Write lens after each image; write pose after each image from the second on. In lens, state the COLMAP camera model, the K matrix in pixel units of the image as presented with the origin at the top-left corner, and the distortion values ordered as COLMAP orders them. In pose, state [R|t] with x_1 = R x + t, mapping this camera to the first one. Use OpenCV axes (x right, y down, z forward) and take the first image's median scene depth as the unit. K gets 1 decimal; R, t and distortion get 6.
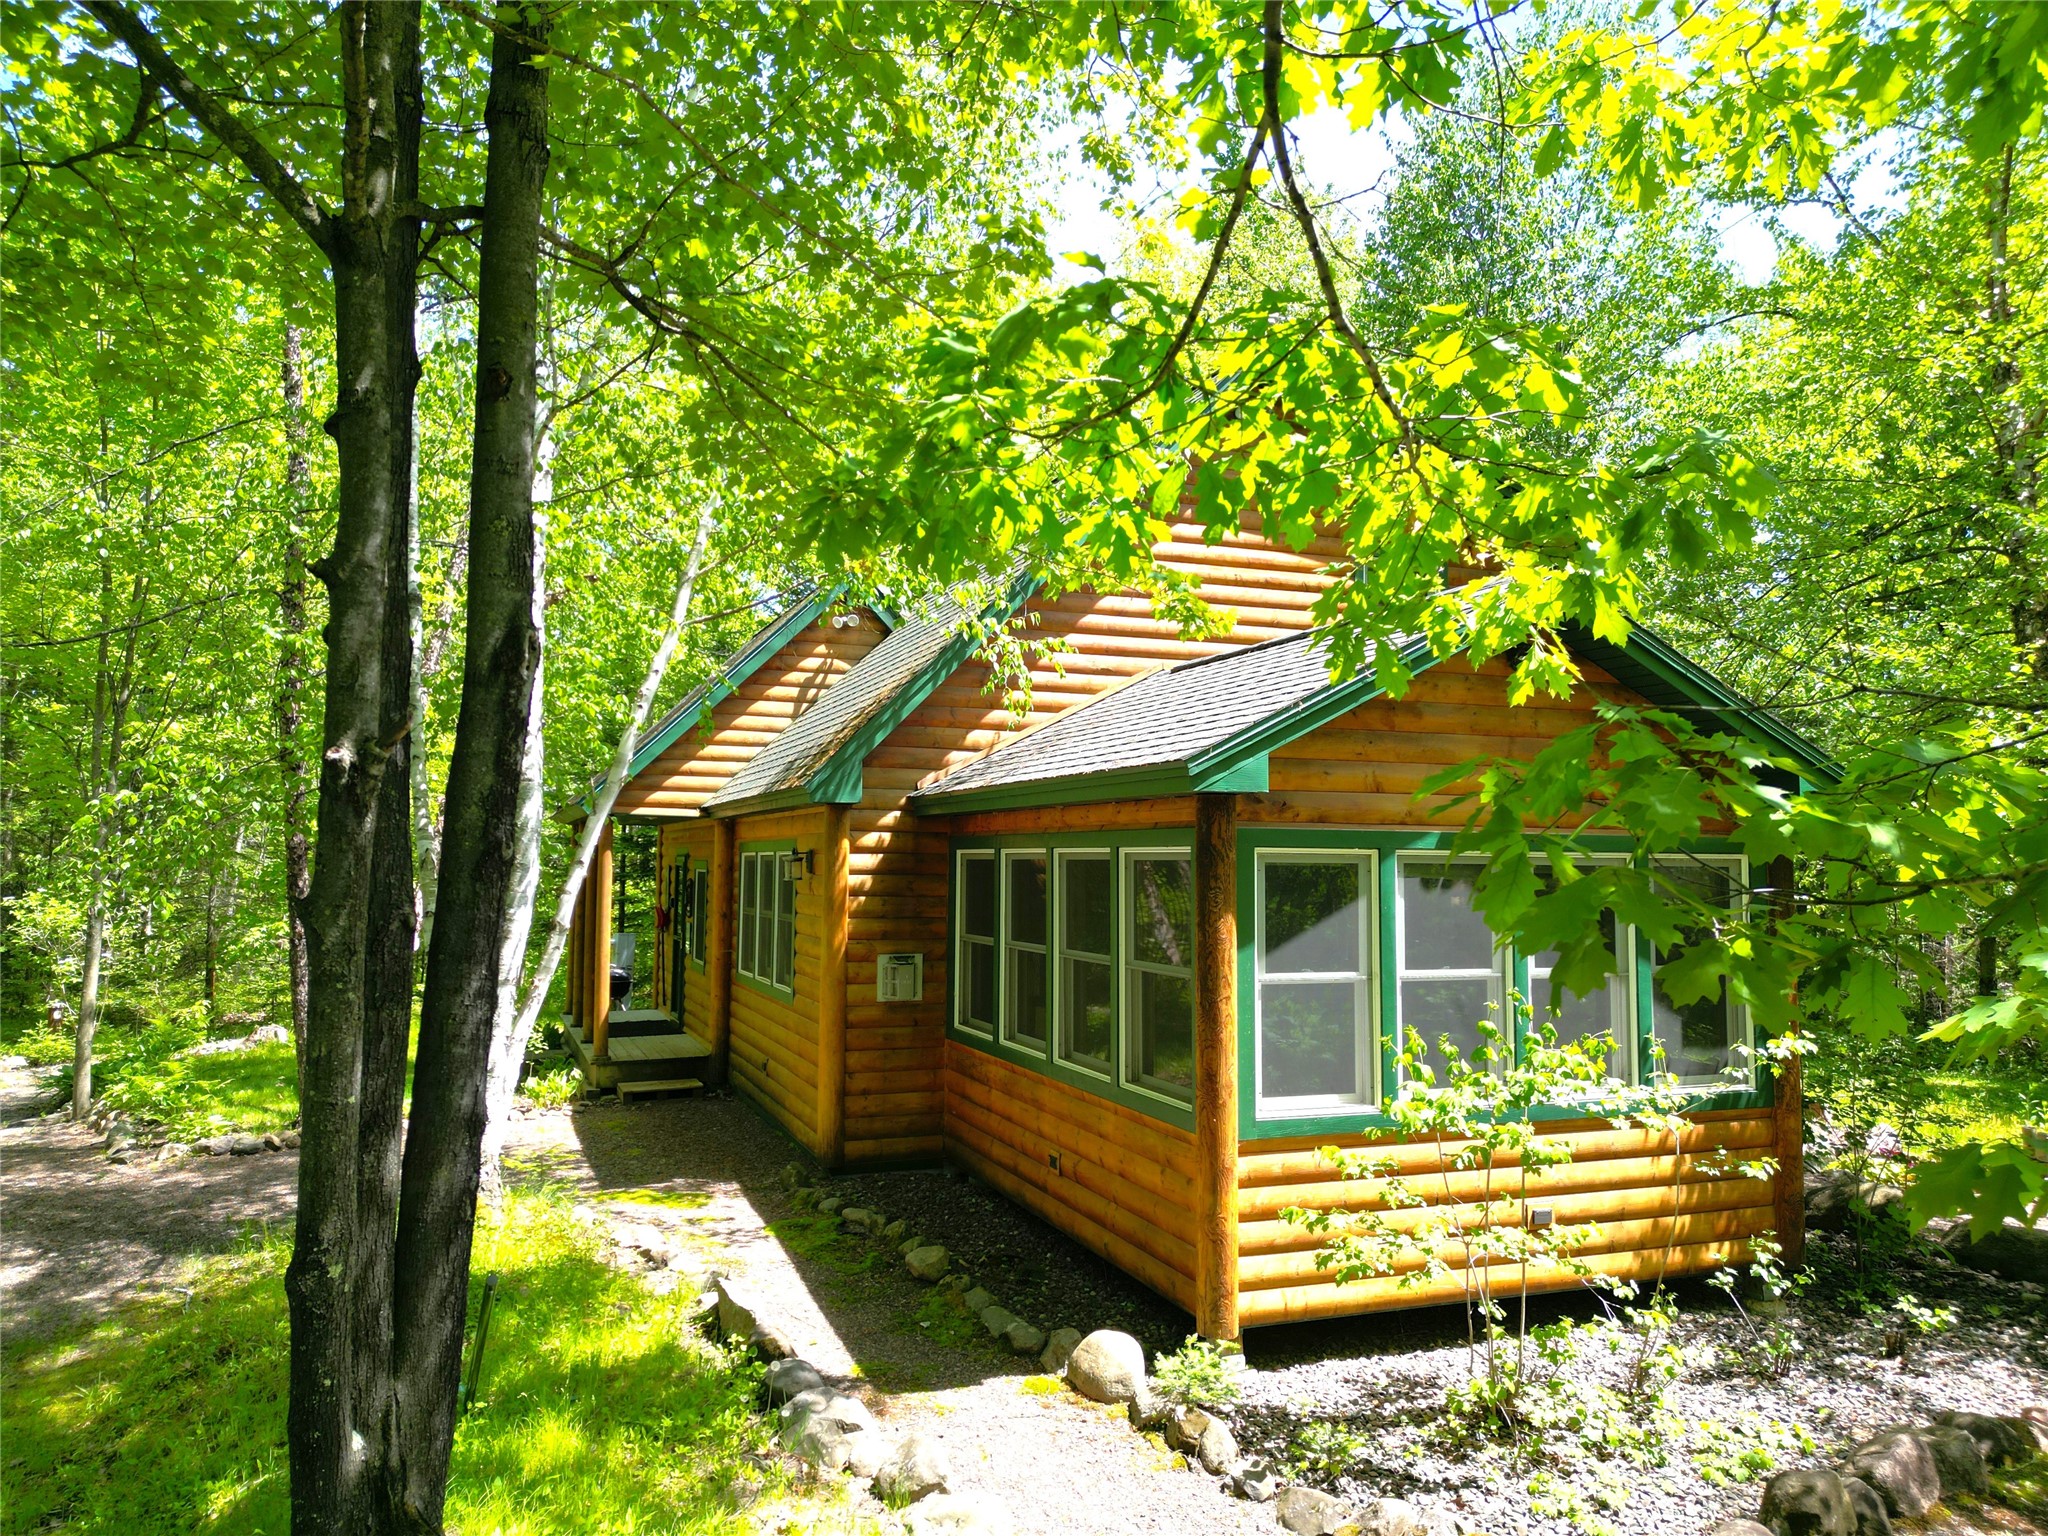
lens RADIAL K [[1435.6, 0, 1028.6], [0, 1435.6, 779.3], [0, 0, 1]] dist [0.074237, -0.070433]
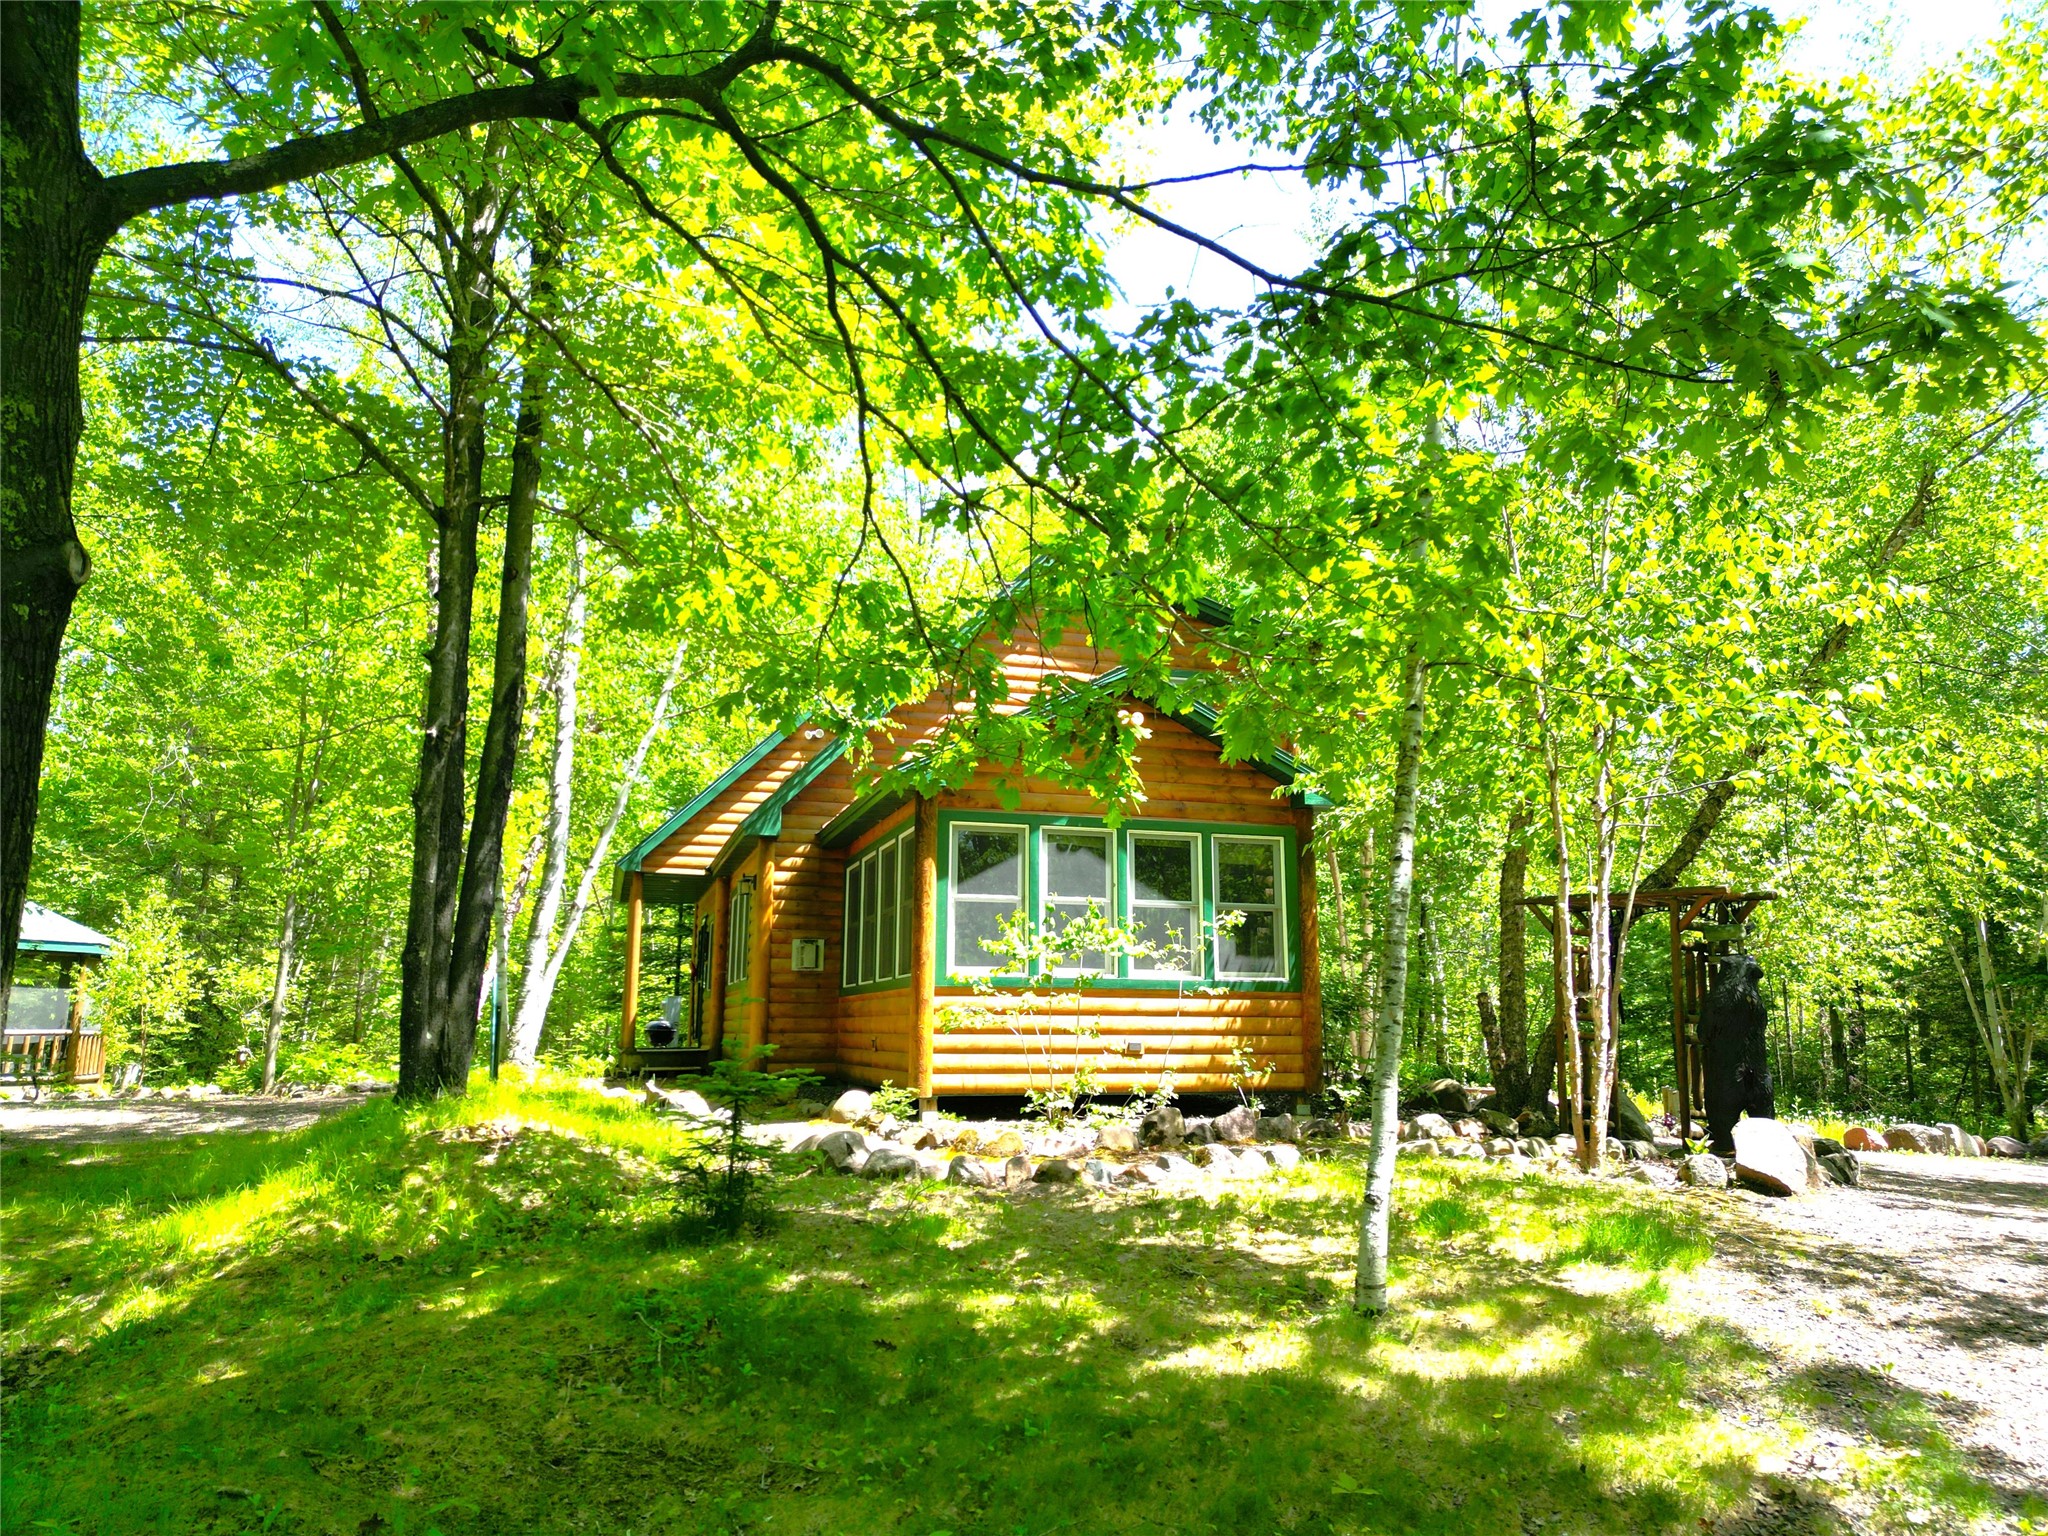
lens RADIAL K [[1435.6, 0, 1031.4], [0, 1435.6, 786.5], [0, 0, 1]] dist [0.074237, -0.070433]
pose [[0.996839, -0.016106, -0.077803, 0.379646], [0.007367, 0.993755, -0.111337, 0.193220], [0.079111, 0.110412, 0.990732, -0.696129]]
